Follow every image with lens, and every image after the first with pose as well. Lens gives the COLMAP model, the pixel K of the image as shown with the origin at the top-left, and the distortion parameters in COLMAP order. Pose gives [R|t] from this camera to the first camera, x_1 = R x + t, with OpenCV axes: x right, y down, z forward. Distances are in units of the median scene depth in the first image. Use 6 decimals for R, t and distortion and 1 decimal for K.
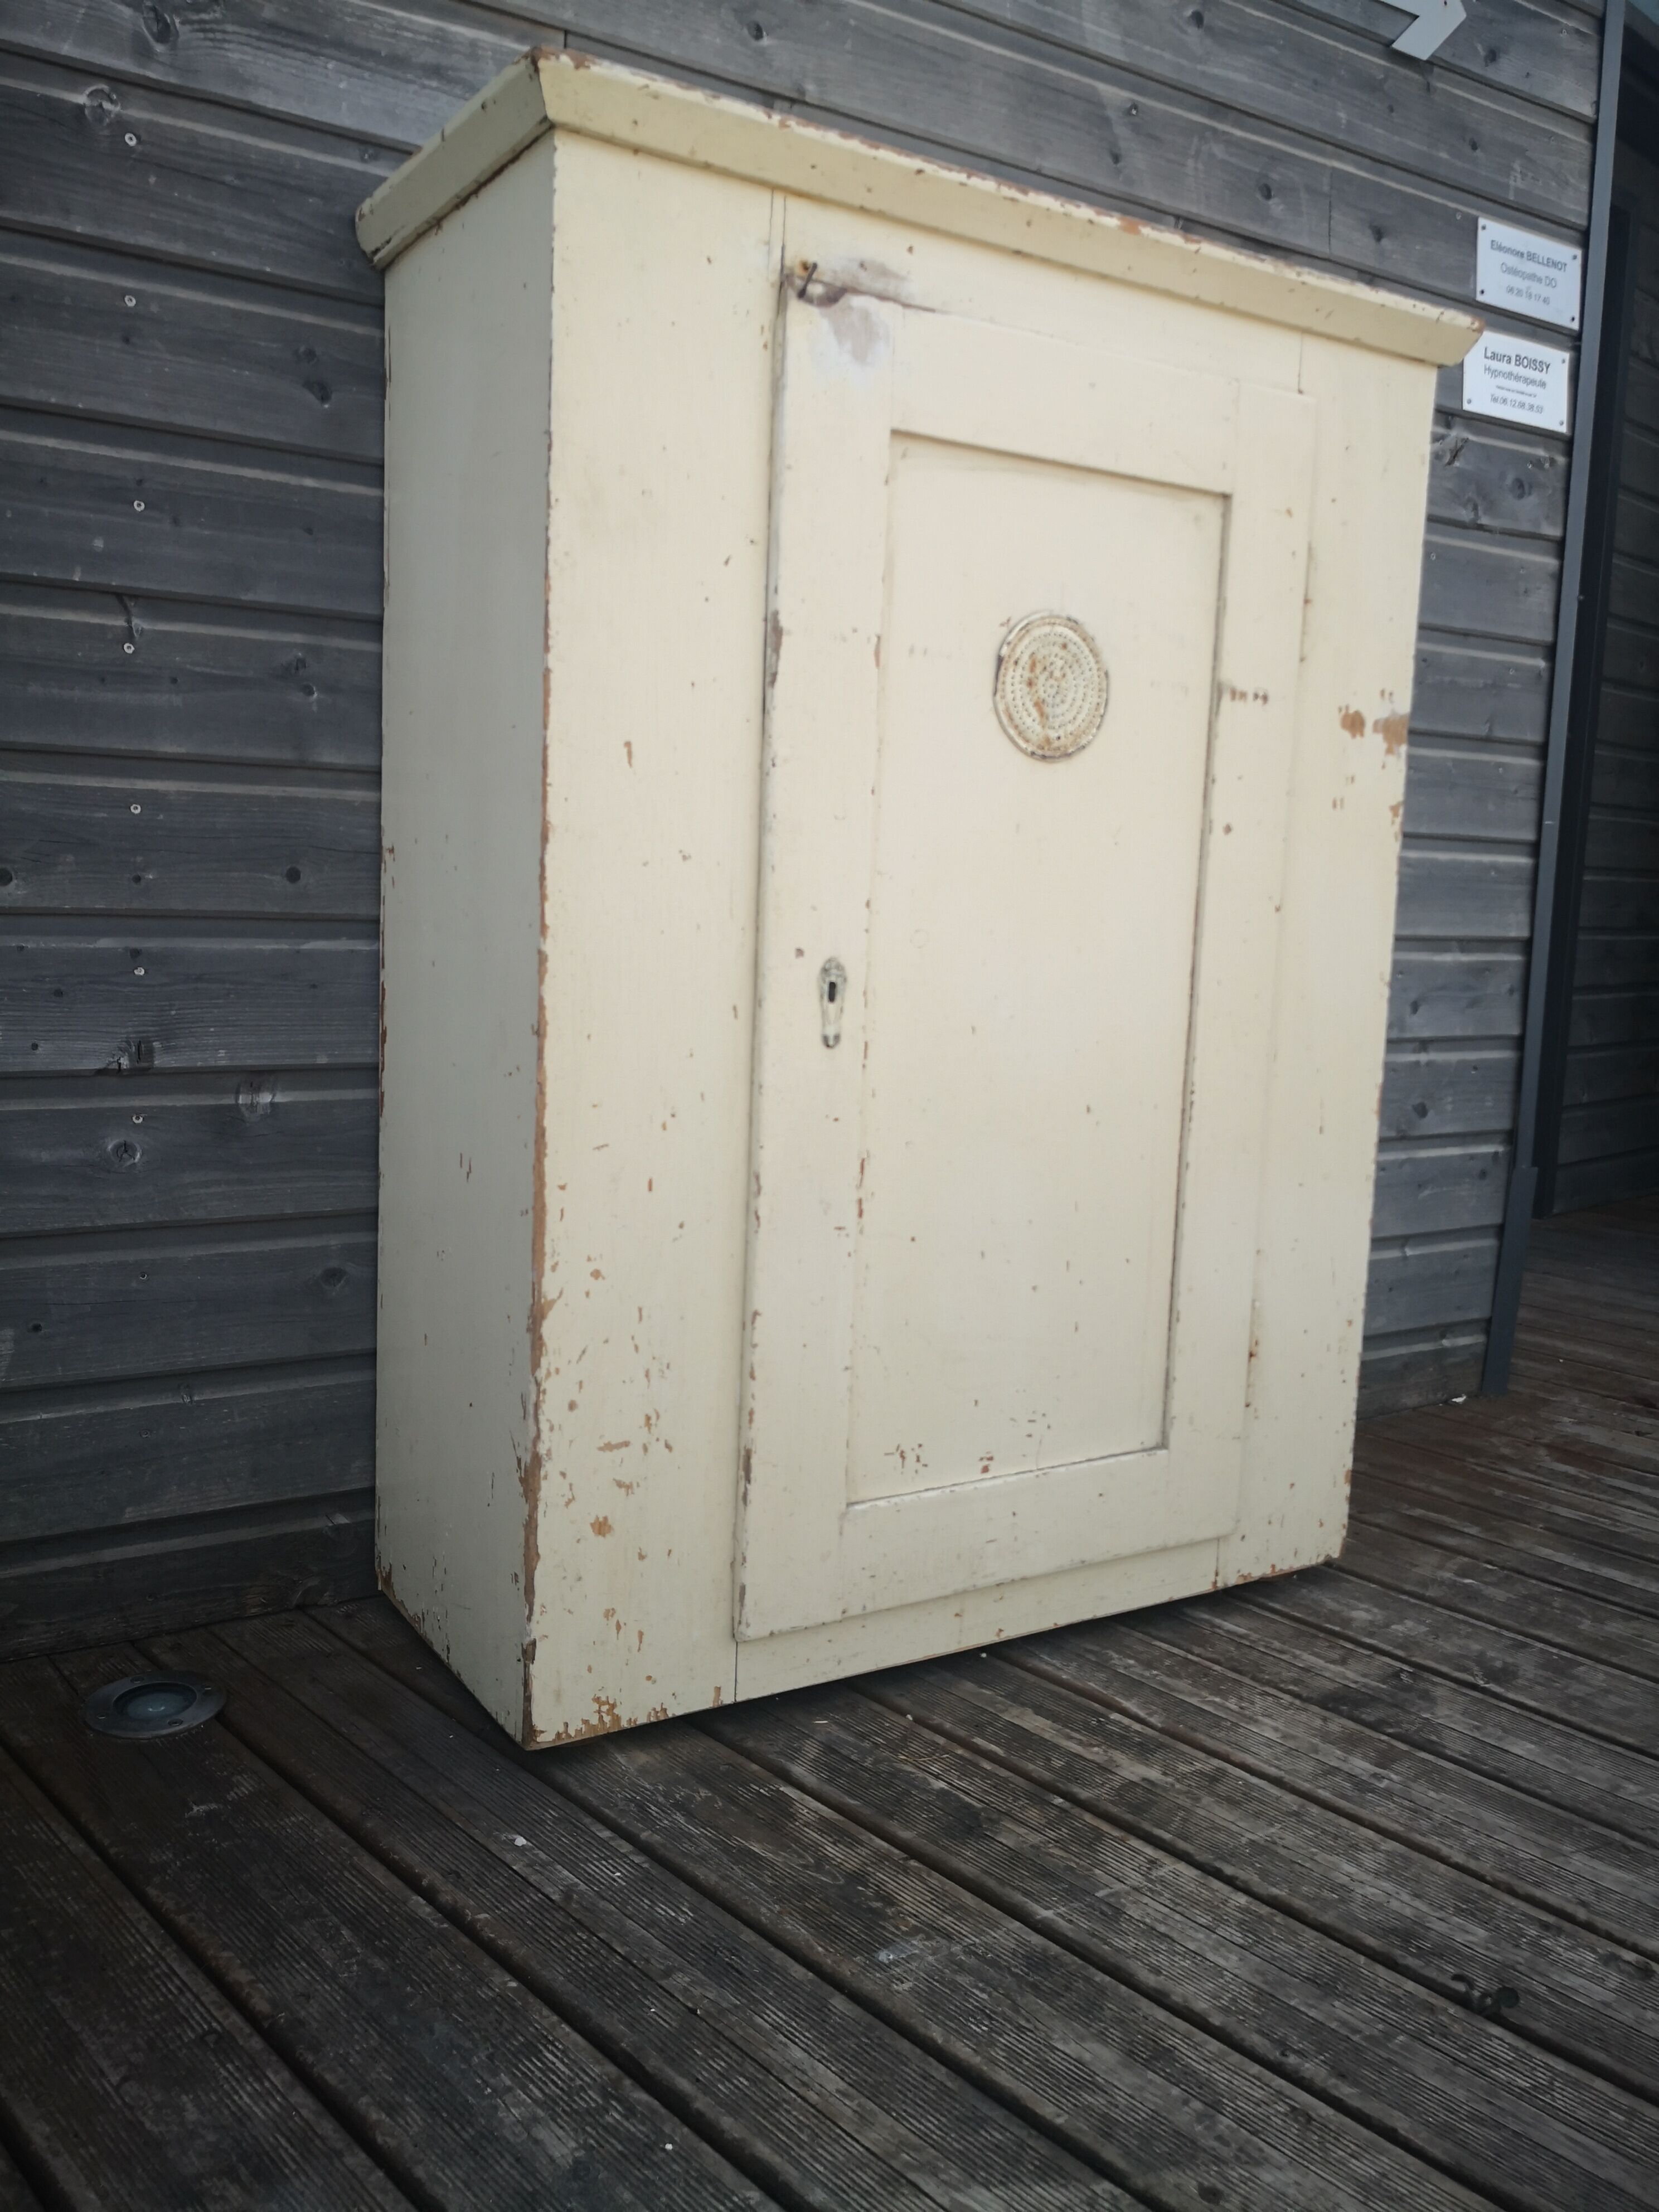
lens RADIAL K [[1764.8, 0, 823.7], [0, 1764.8, 1100.3], [0, 0, 1]] dist [0.036108, -0.048988]
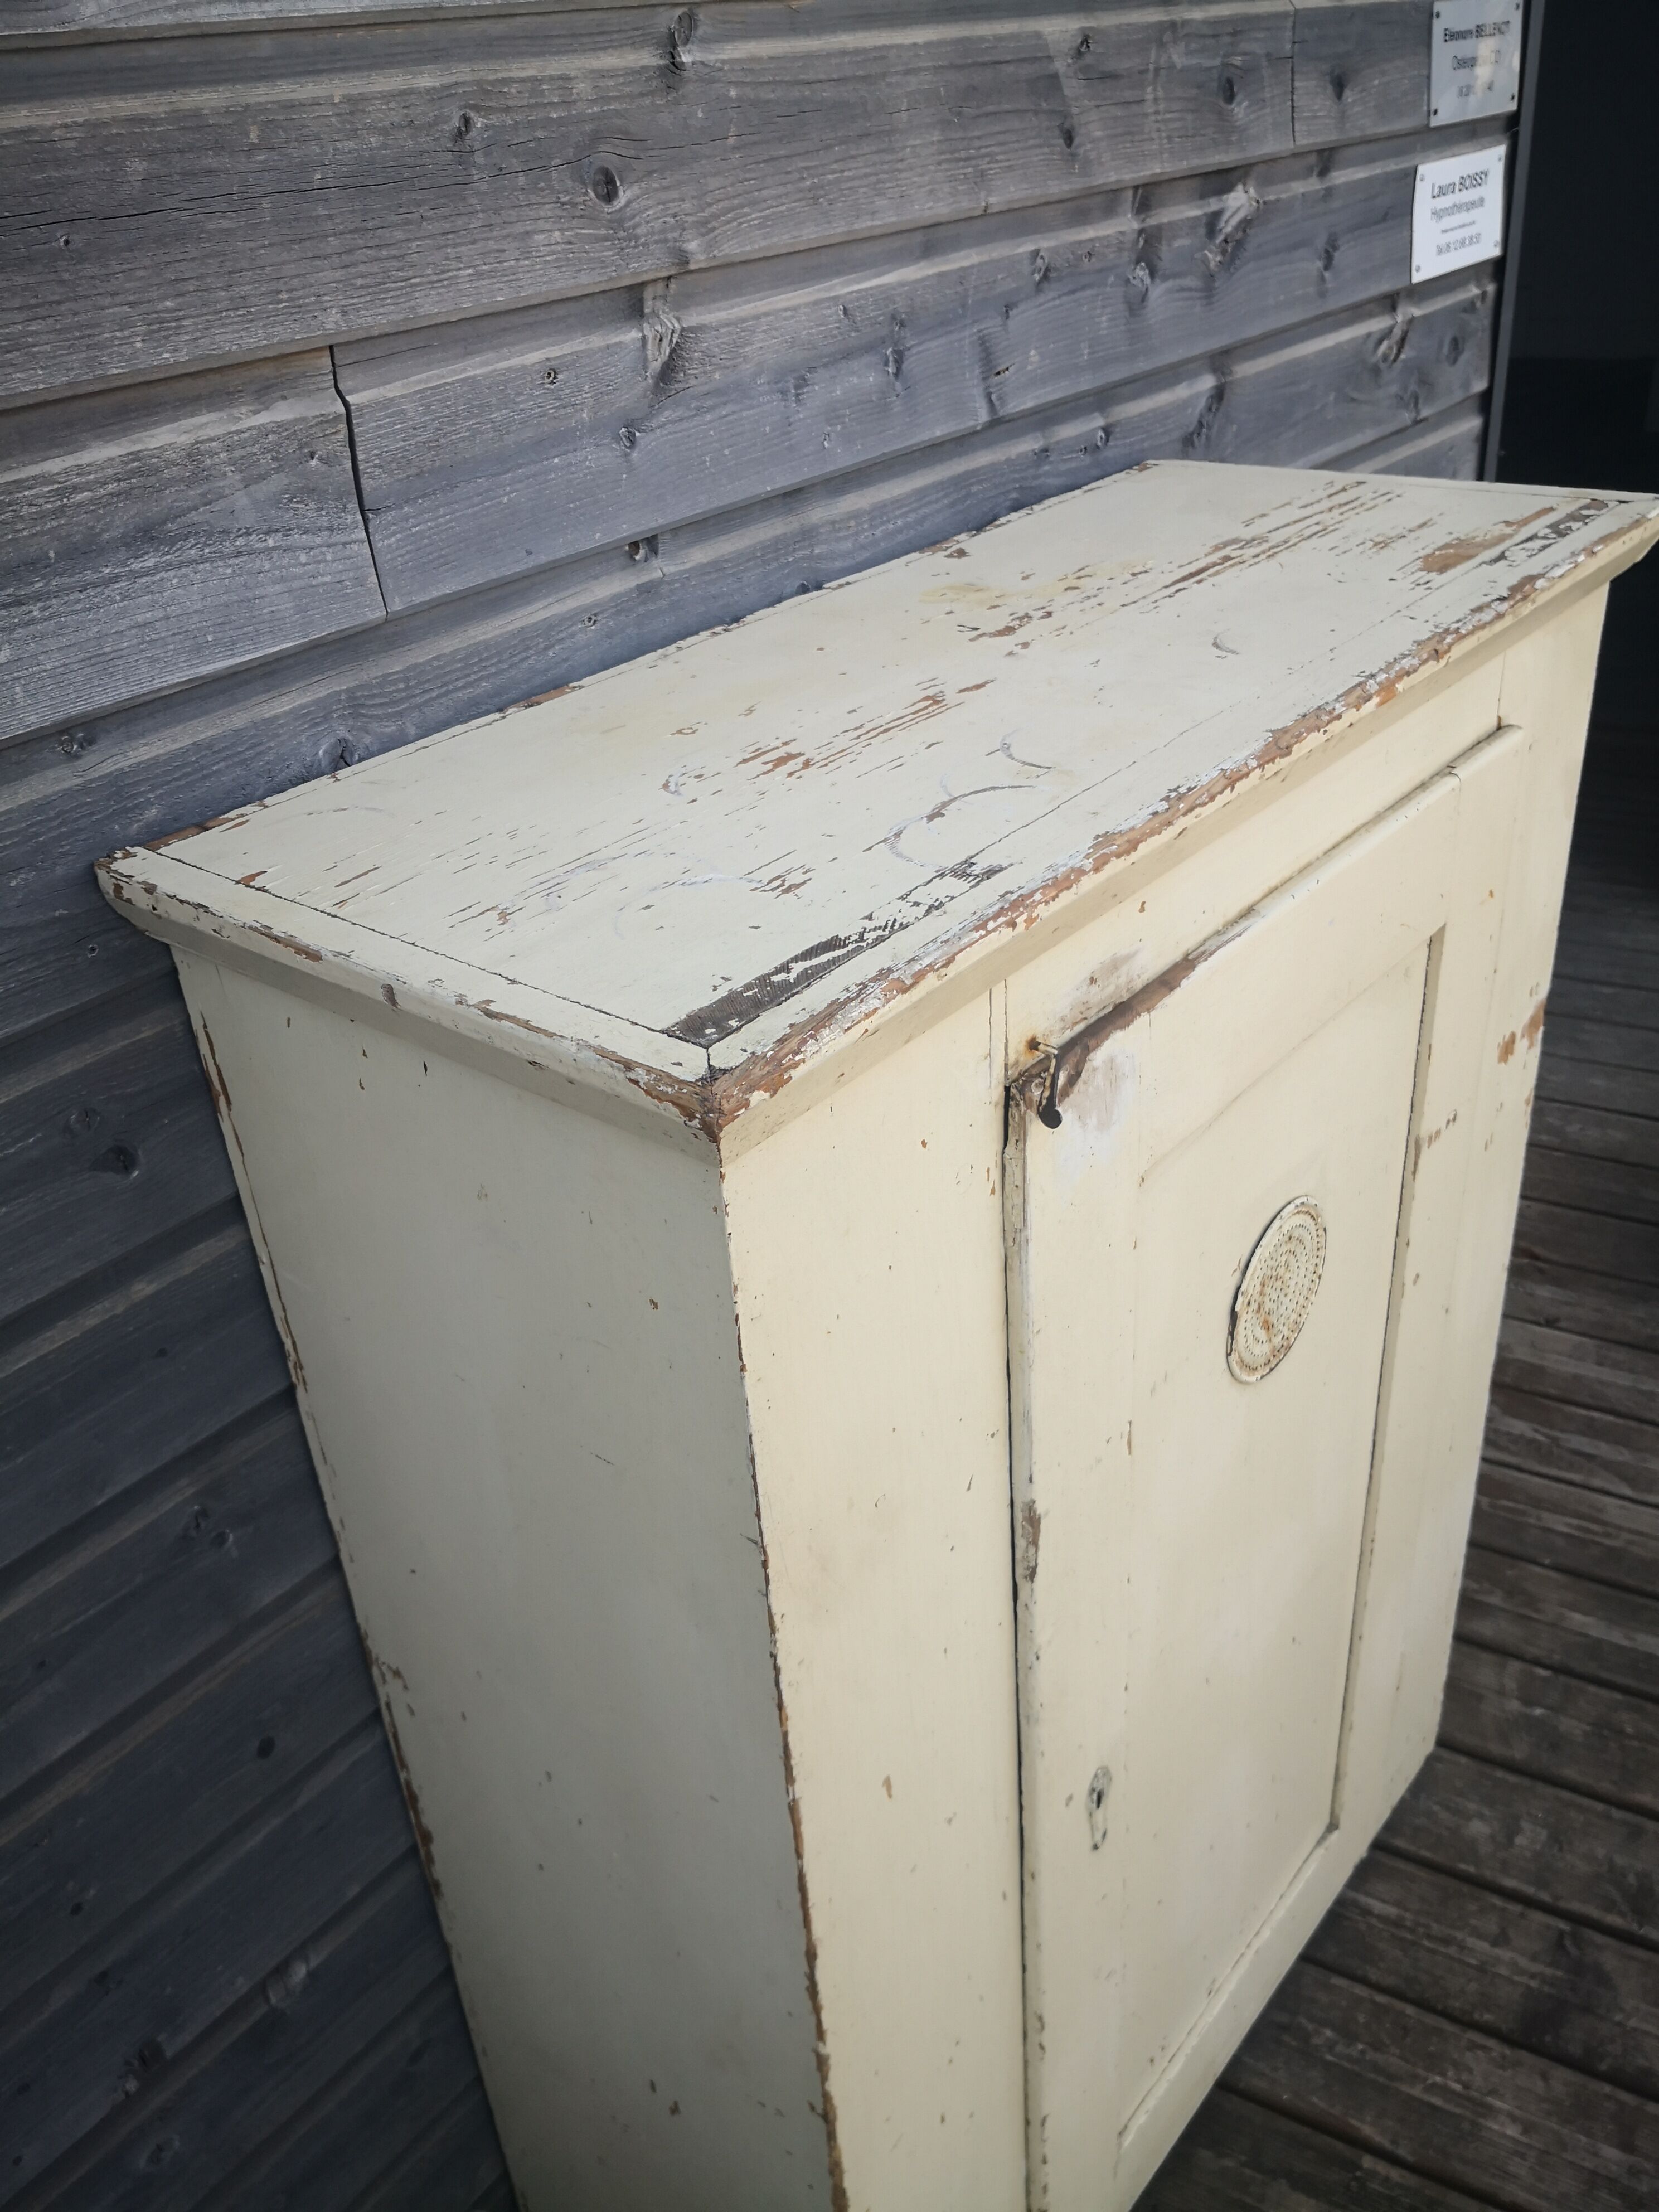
lens RADIAL K [[1796.6, 0, 797.8], [0, 1796.6, 1101.1], [0, 0, 1]] dist [0.018074, -0.048314]
pose [[0.945133, -0.250668, 0.209500, -0.198196], [0.150076, 0.902762, 0.403111, -0.644586], [-0.290175, -0.349553, 0.890848, 0.425397]]
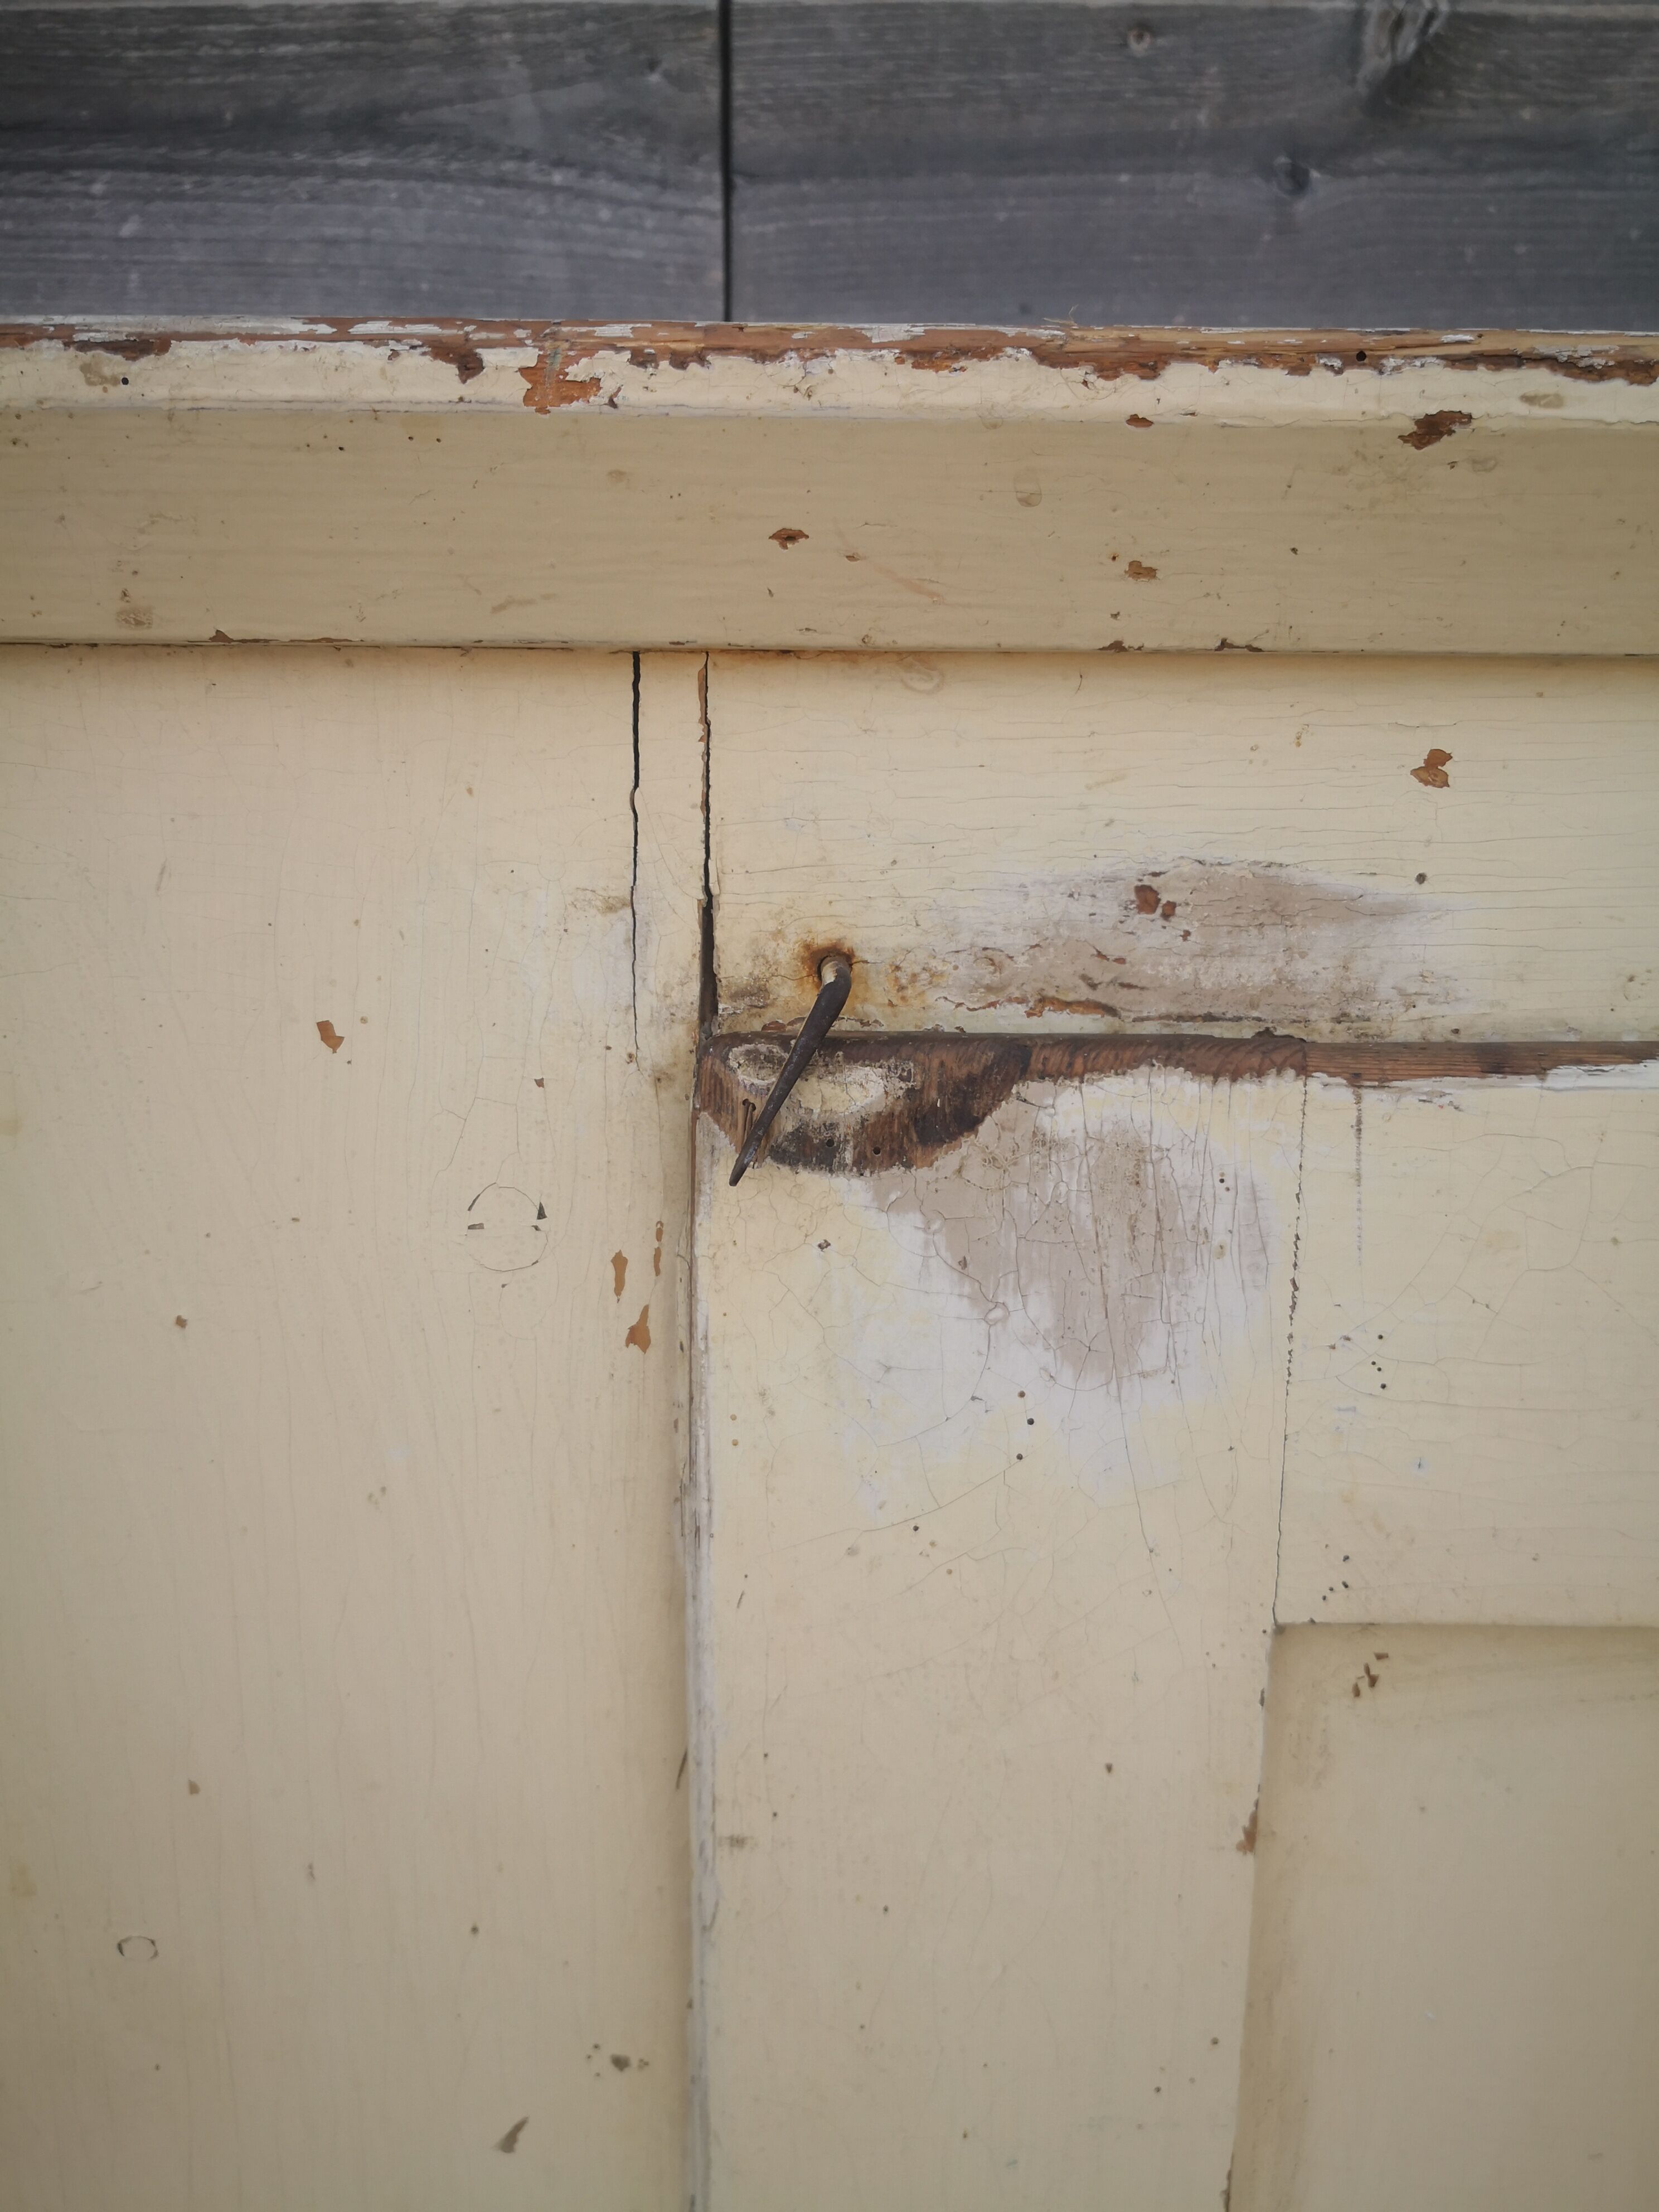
lens RADIAL K [[1799.8, 0, 831.0], [0, 1799.8, 1126.6], [0, 0, 1]] dist [0.016387, -0.060739]
pose [[0.852938, 0.090598, -0.514091, 0.092936], [-0.038046, 0.992994, 0.111873, -0.430394], [0.520625, -0.075861, 0.850409, 0.738475]]
